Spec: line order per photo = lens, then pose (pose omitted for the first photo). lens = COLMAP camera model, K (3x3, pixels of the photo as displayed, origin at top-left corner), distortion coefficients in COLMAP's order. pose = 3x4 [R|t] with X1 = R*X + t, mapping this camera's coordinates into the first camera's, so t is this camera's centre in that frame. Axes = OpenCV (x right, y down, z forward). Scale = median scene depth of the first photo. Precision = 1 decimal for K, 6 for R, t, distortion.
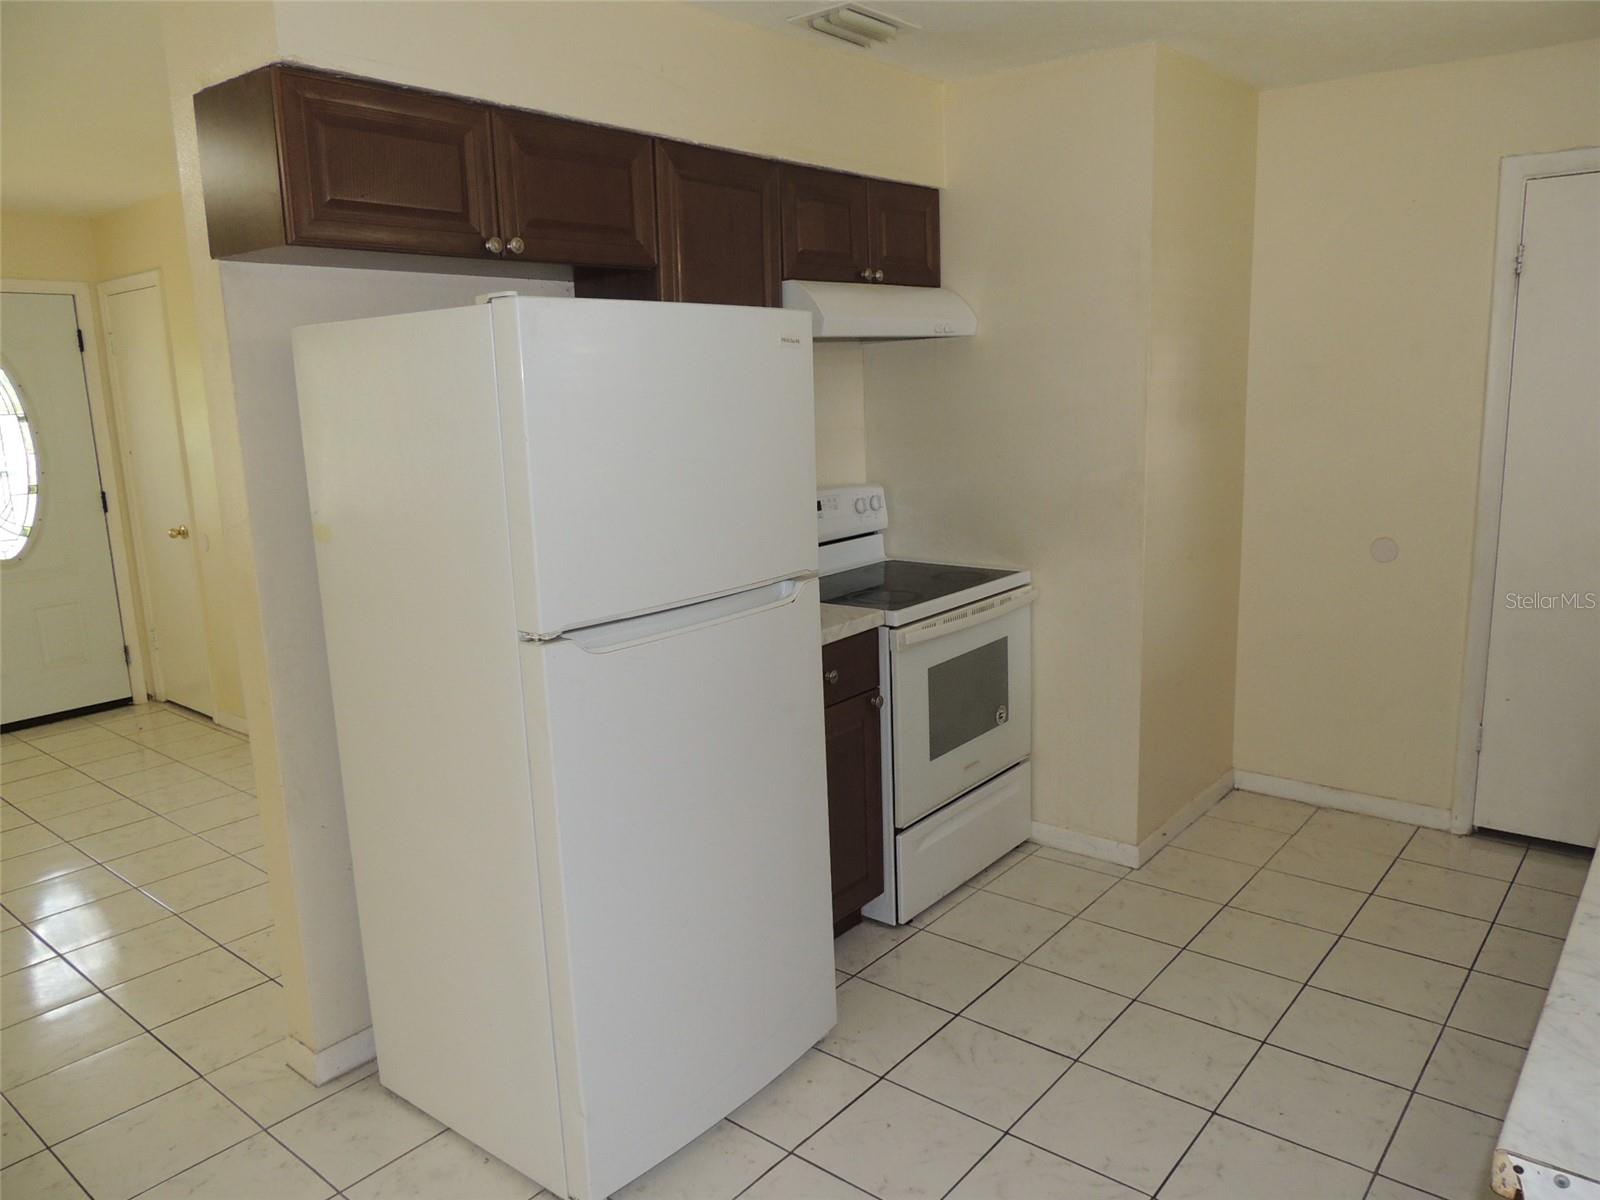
lens RADIAL K [[1135.0, 0, 813.0], [0, 1135.0, 597.3], [0, 0, 1]] dist [-0.024891, 0.010792]
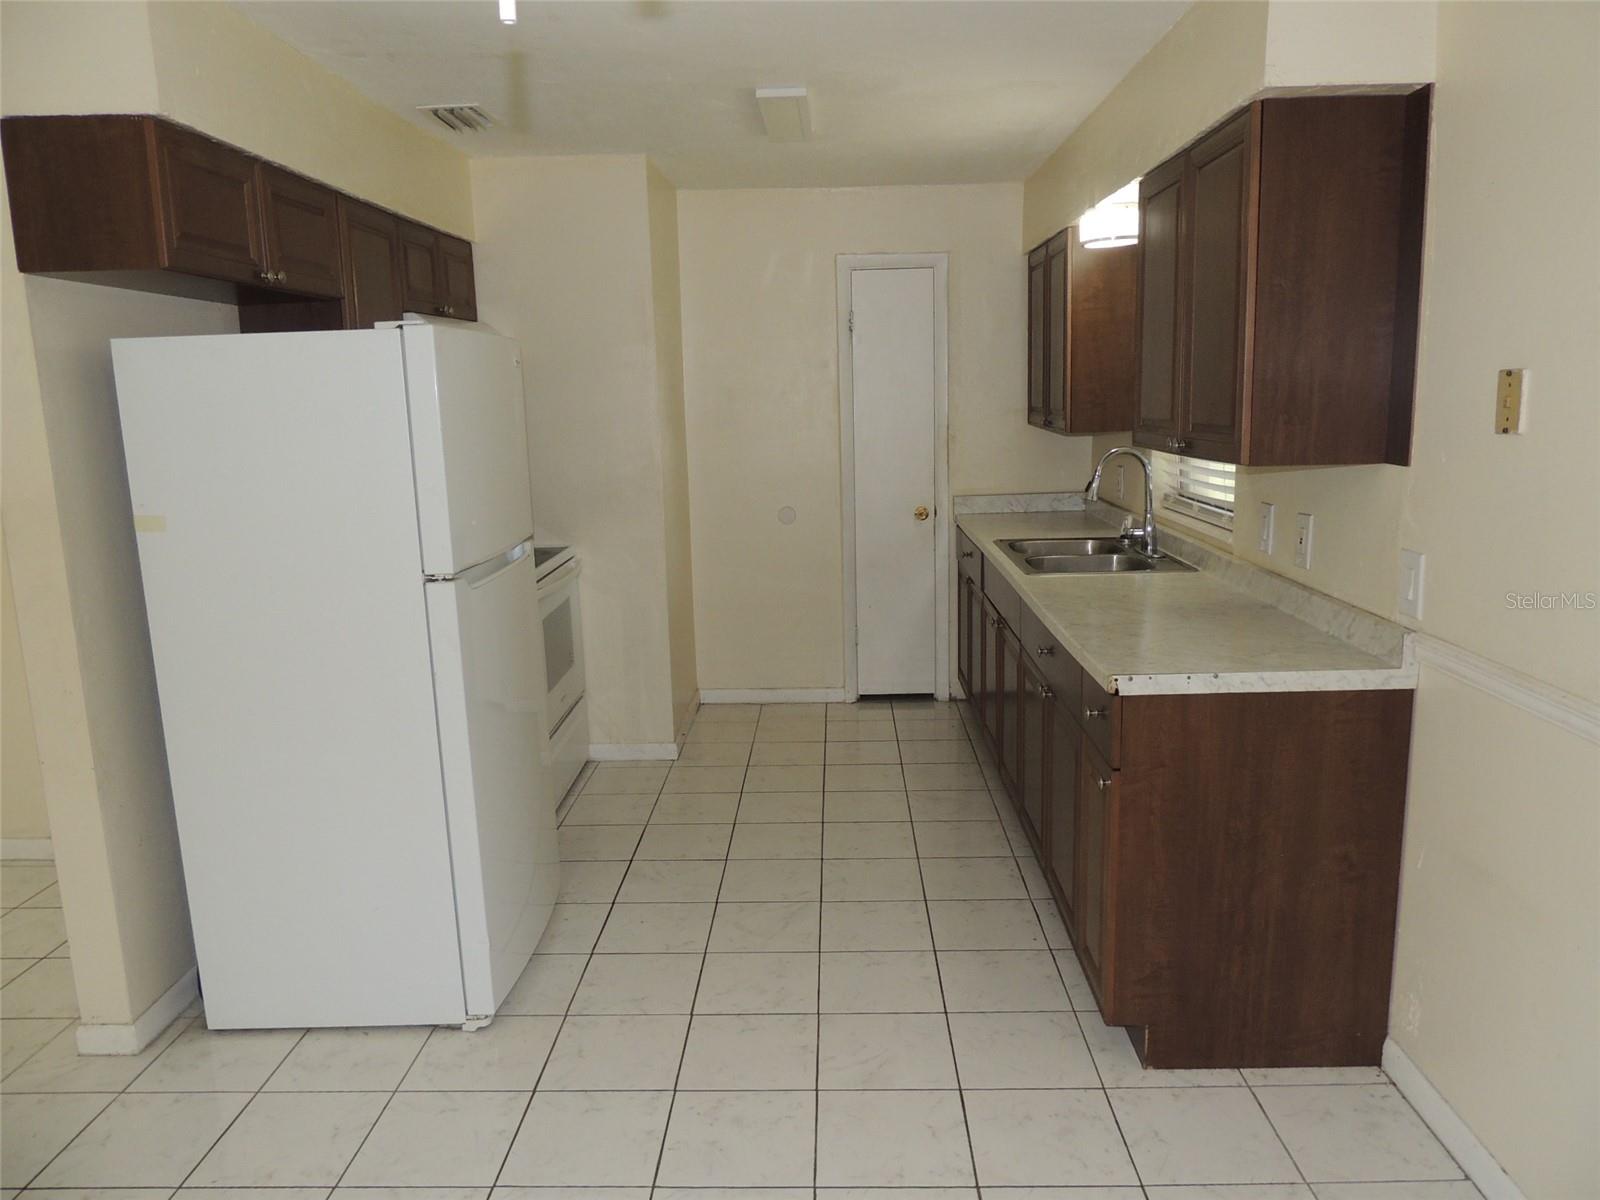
lens RADIAL K [[1135.0, 0, 809.1], [0, 1135.0, 594.9], [0, 0, 1]] dist [-0.024891, 0.010792]
pose [[0.787907, -0.099596, 0.607687, -0.391213], [0.117197, 0.993050, 0.010801, 0.050145], [-0.604539, 0.062709, 0.794103, -0.175815]]
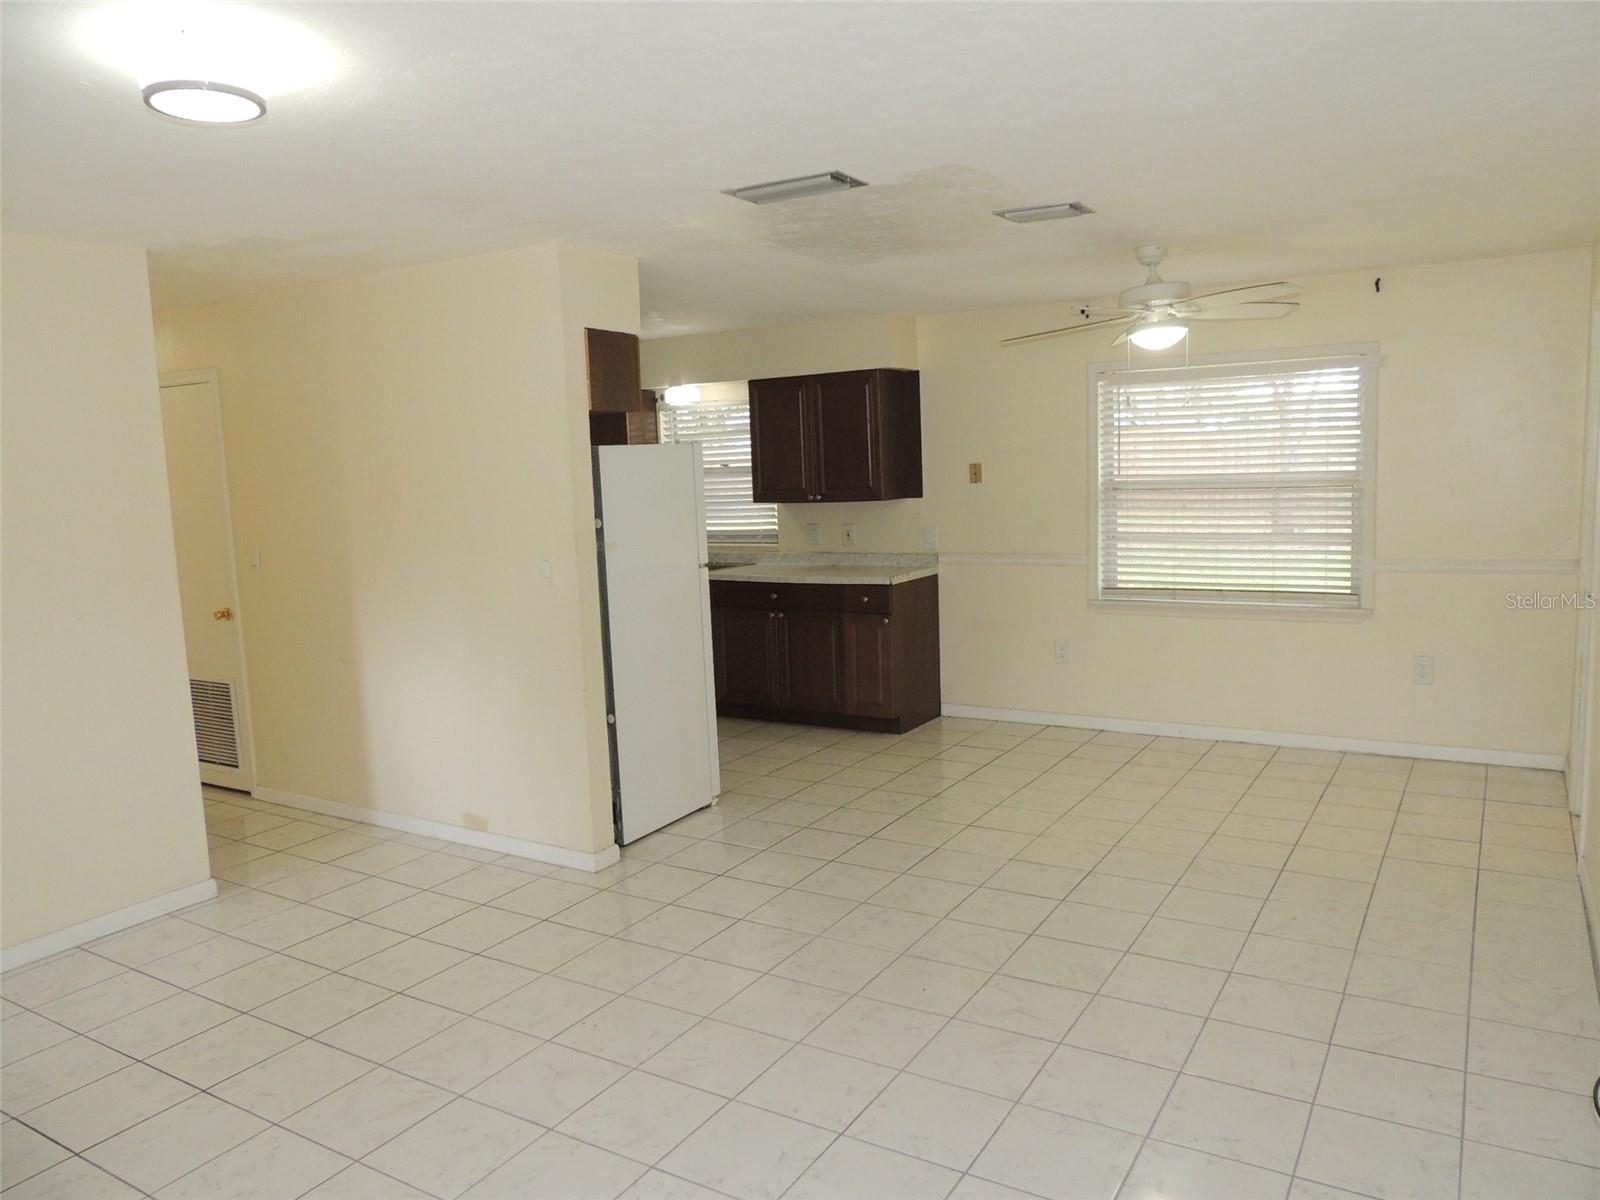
lens RADIAL K [[1135.0, 0, 811.4], [0, 1135.0, 595.6], [0, 0, 1]] dist [-0.024891, 0.010792]
pose [[-0.139788, -0.076294, 0.987238, -1.602588], [0.225698, 0.968326, 0.106790, -0.065958], [-0.964116, 0.237746, -0.118141, 0.595489]]
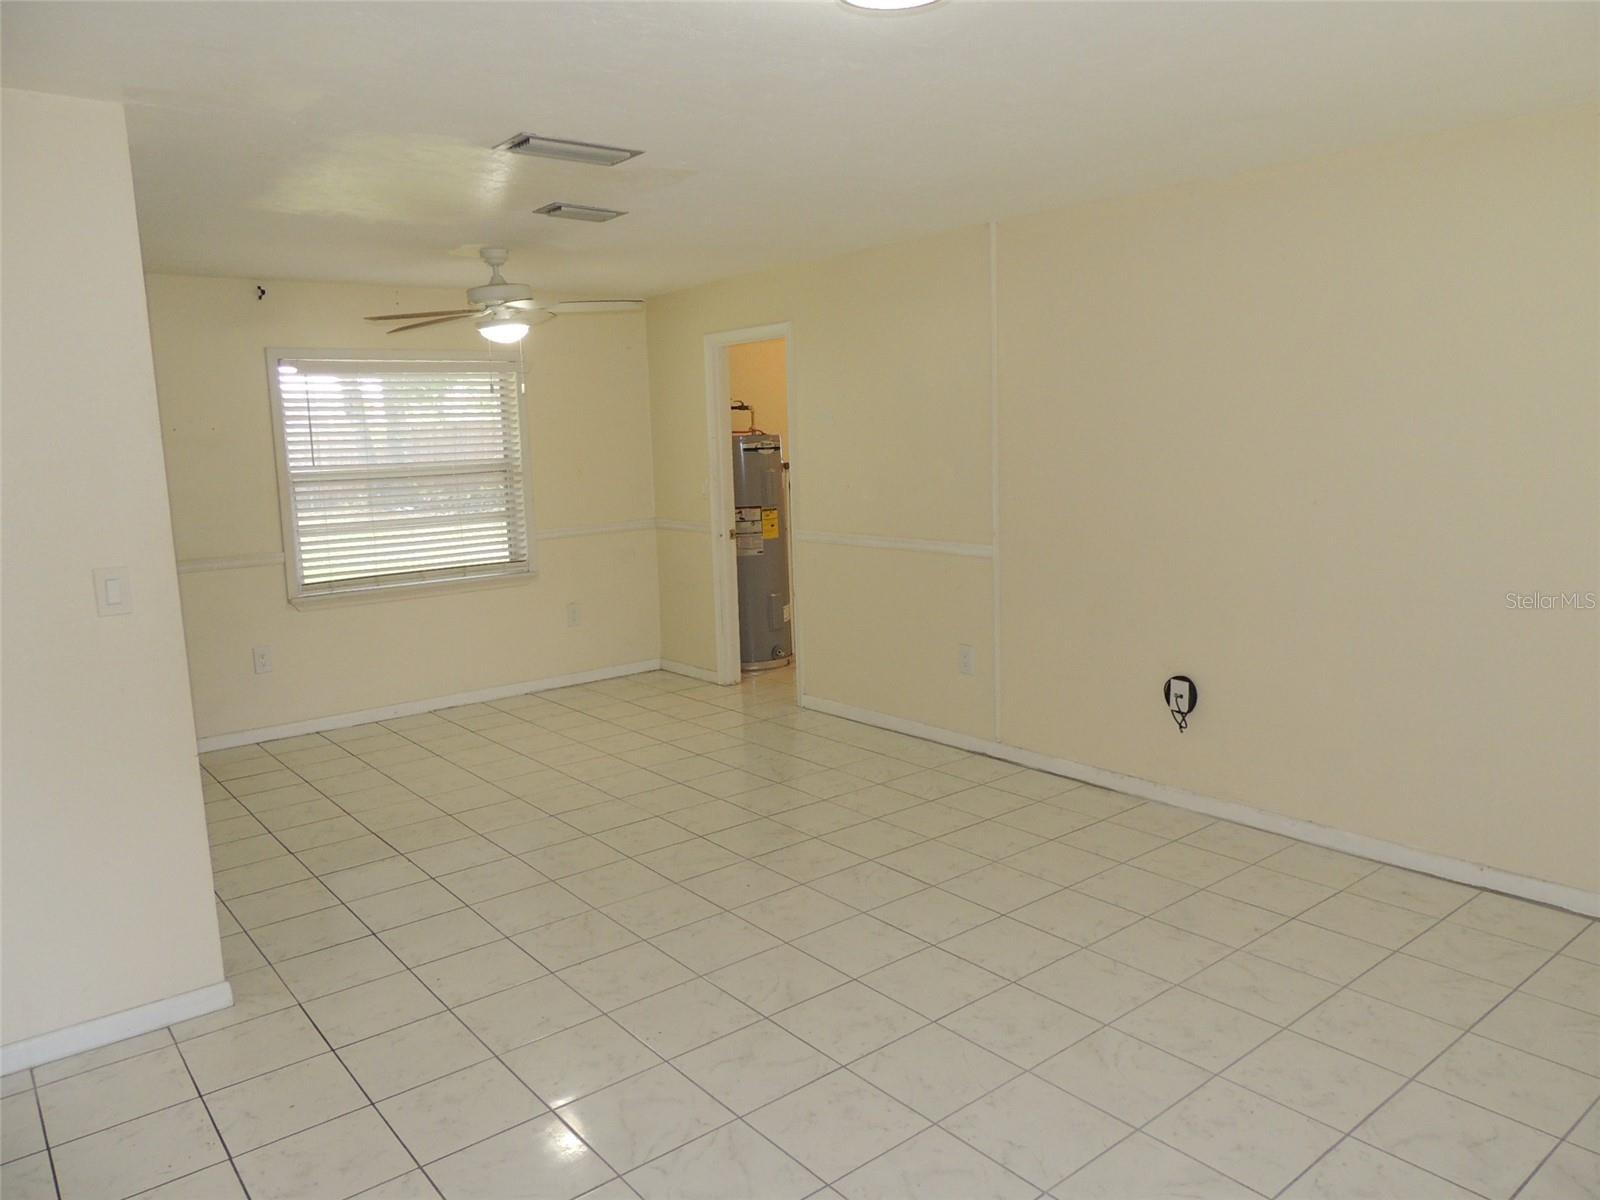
lens RADIAL K [[1135.0, 0, 810.0], [0, 1135.0, 610.5], [0, 0, 1]] dist [-0.024891, 0.010792]
pose [[-0.977430, 0.032480, 0.208749, -0.995927], [0.102235, 0.937426, 0.332837, -0.240242], [-0.184876, 0.346666, -0.919589, 1.397043]]
